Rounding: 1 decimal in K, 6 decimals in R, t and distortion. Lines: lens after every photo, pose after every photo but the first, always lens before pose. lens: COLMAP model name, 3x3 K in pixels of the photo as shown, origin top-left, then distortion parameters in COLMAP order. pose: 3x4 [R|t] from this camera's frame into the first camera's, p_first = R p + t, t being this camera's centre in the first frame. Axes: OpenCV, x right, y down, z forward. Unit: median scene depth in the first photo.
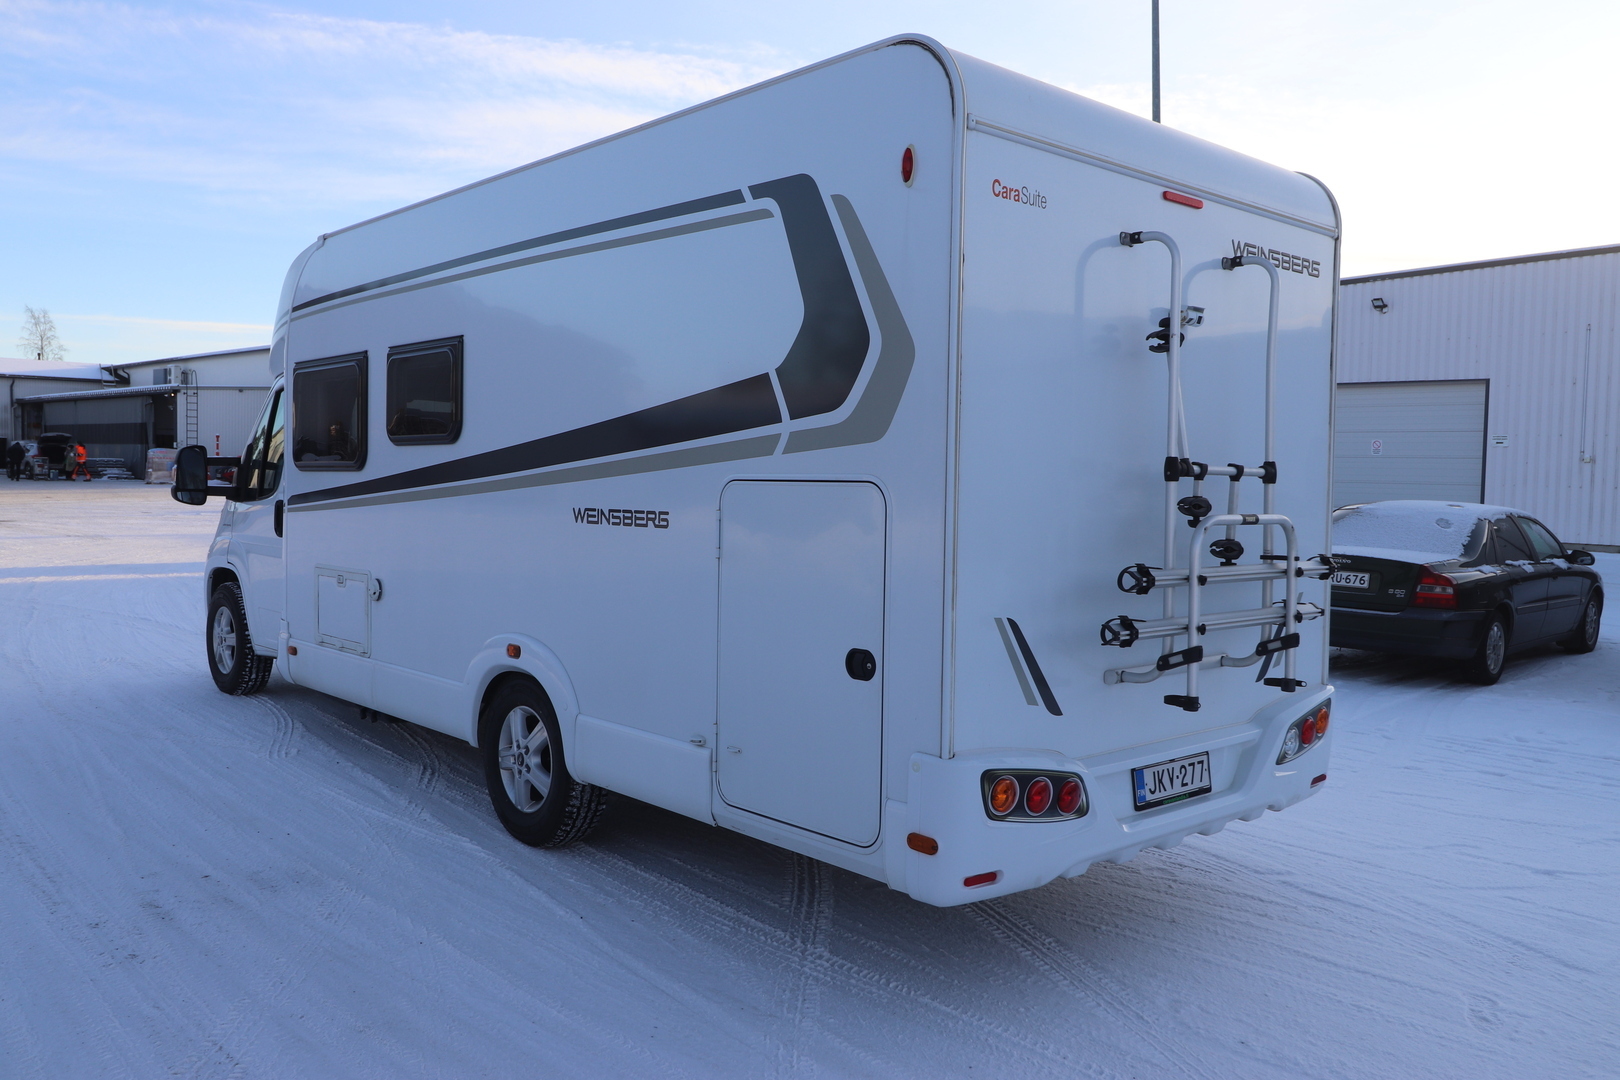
lens RADIAL K [[1289.0, 0, 810.0], [0, 1289.0, 540.0], [0, 0, 1]] dist [0.000557, 0.001786]
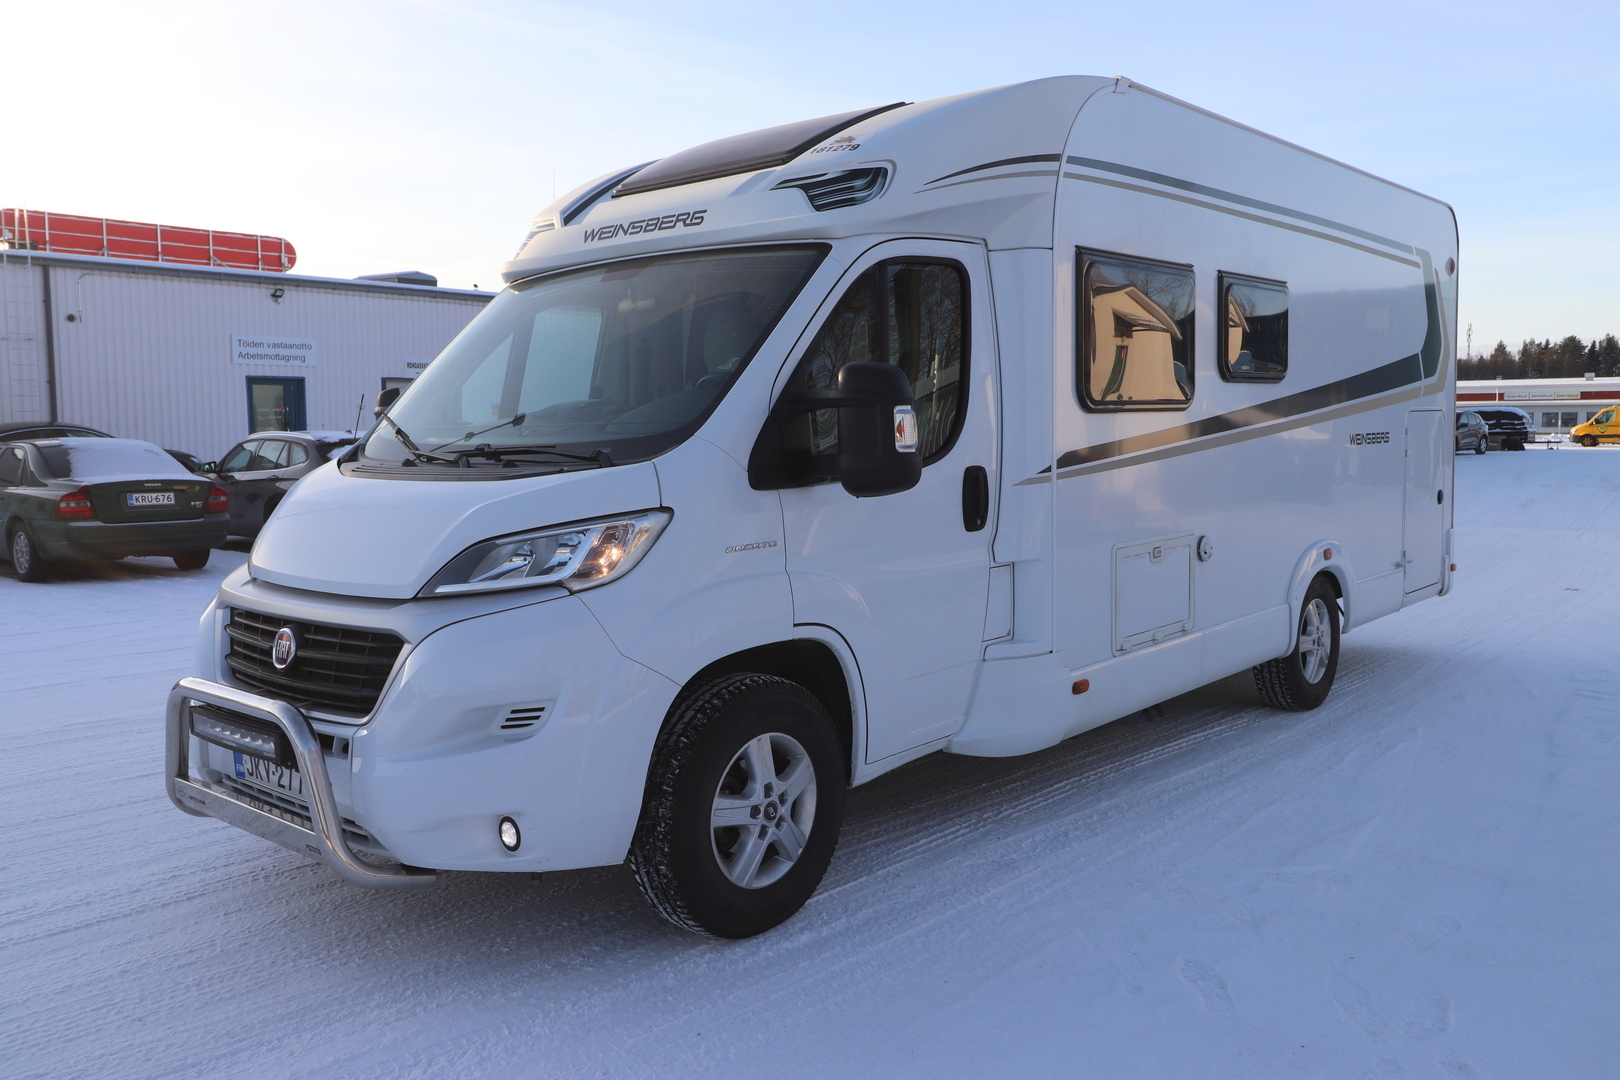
lens RADIAL K [[1289.0, 0, 810.0], [0, 1289.0, 540.0], [0, 0, 1]] dist [0.000557, 0.001786]
pose [[-0.101579, -0.119217, 0.987658, -0.957431], [0.036929, 0.991657, 0.123498, -0.066746], [-0.994142, 0.049018, -0.096329, 1.094020]]
